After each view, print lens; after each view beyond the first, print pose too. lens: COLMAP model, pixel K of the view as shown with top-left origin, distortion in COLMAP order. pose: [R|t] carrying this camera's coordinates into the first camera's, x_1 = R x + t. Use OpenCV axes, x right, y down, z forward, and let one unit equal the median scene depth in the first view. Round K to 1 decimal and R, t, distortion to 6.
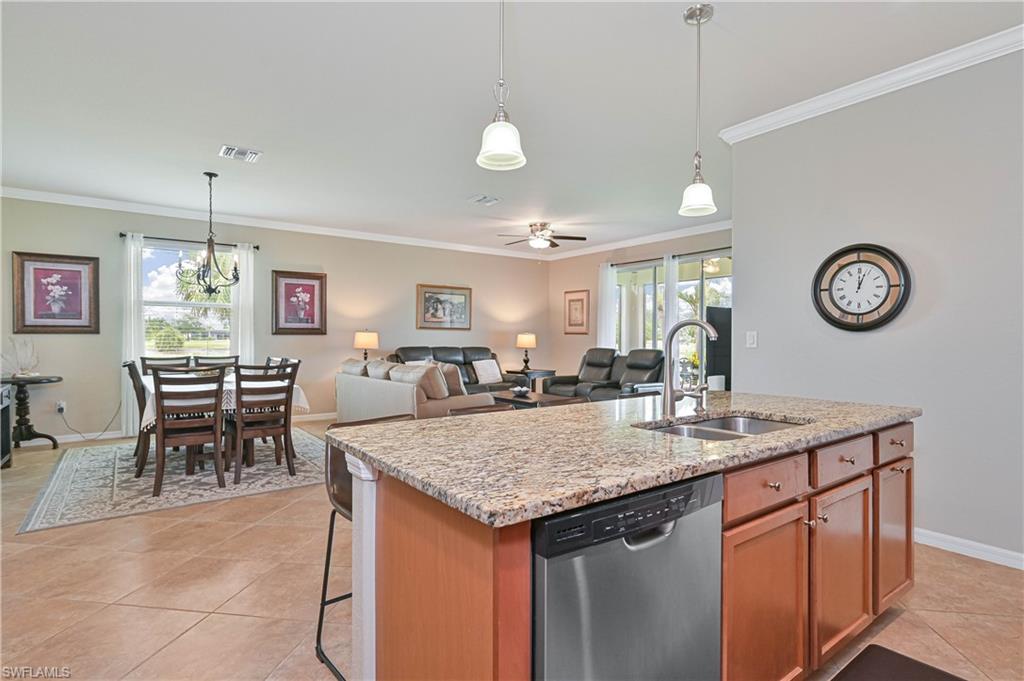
lens RADIAL K [[532.9, 0, 512.0], [0, 532.9, 340.5], [0, 0, 1]] dist [0.000200, 0.000048]
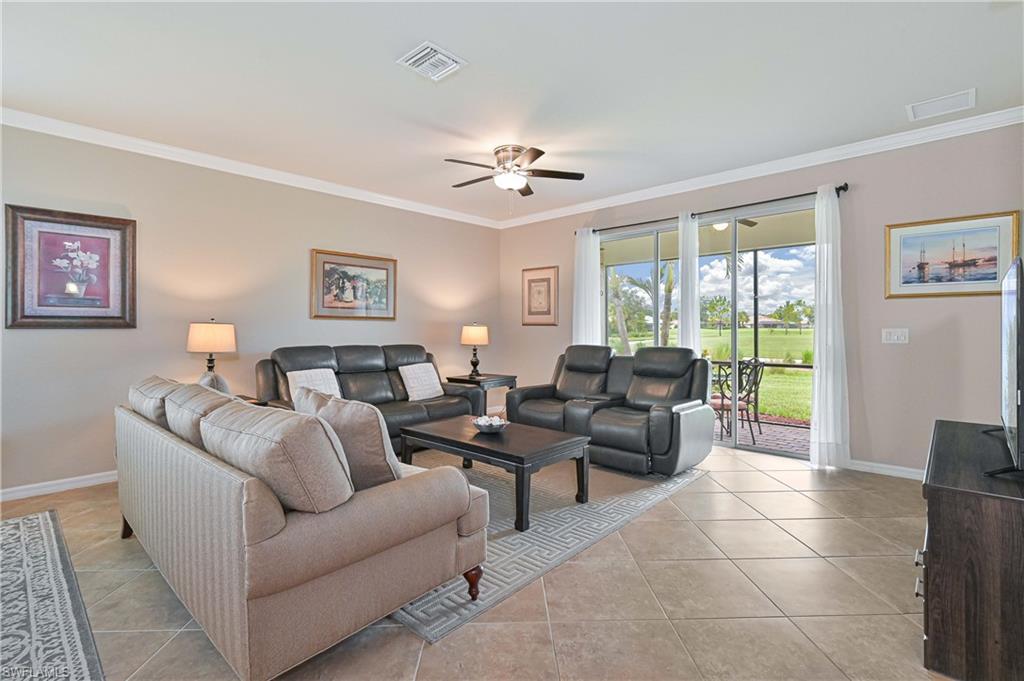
lens RADIAL K [[473.6, 0, 513.2], [0, 473.6, 322.6], [0, 0, 1]] dist [-0.000681, -0.000008]
pose [[0.983347, -0.002765, 0.181717, -0.041066], [0.006215, 0.999811, -0.018416, -0.004523], [-0.181632, 0.019239, 0.983178, 0.390619]]
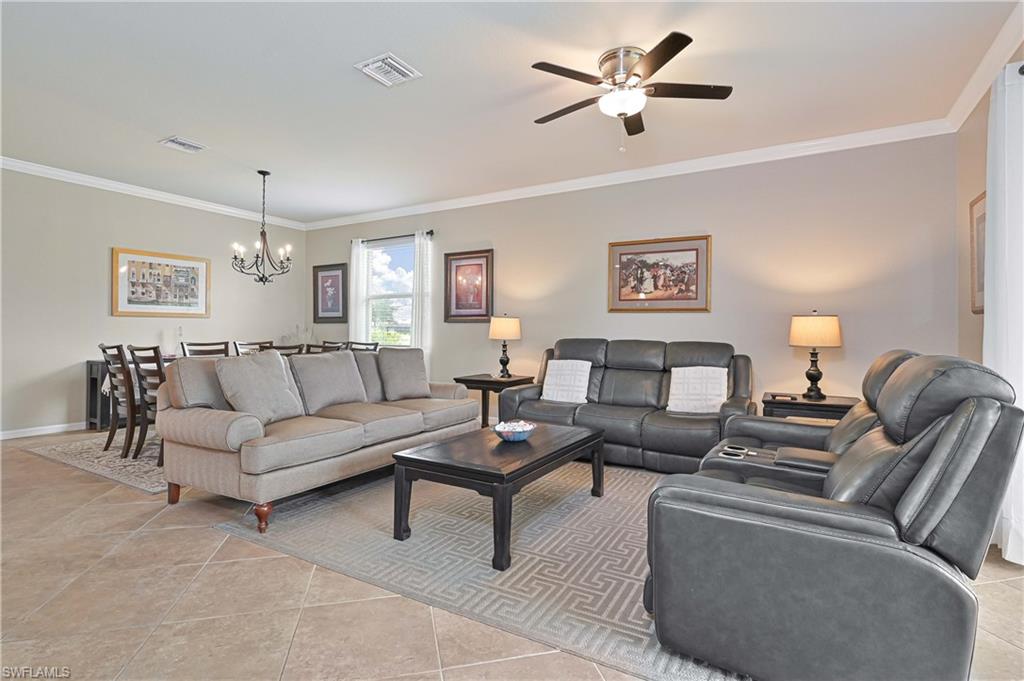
lens RADIAL K [[480.6, 0, 512.0], [0, 480.6, 340.5], [0, 0, 1]] dist [0.001563, 0.000337]
pose [[0.399972, 0.028027, -0.916099, 0.319101], [-0.002756, 0.999565, 0.029377, -0.003467], [0.916523, -0.009226, 0.399875, 0.649932]]
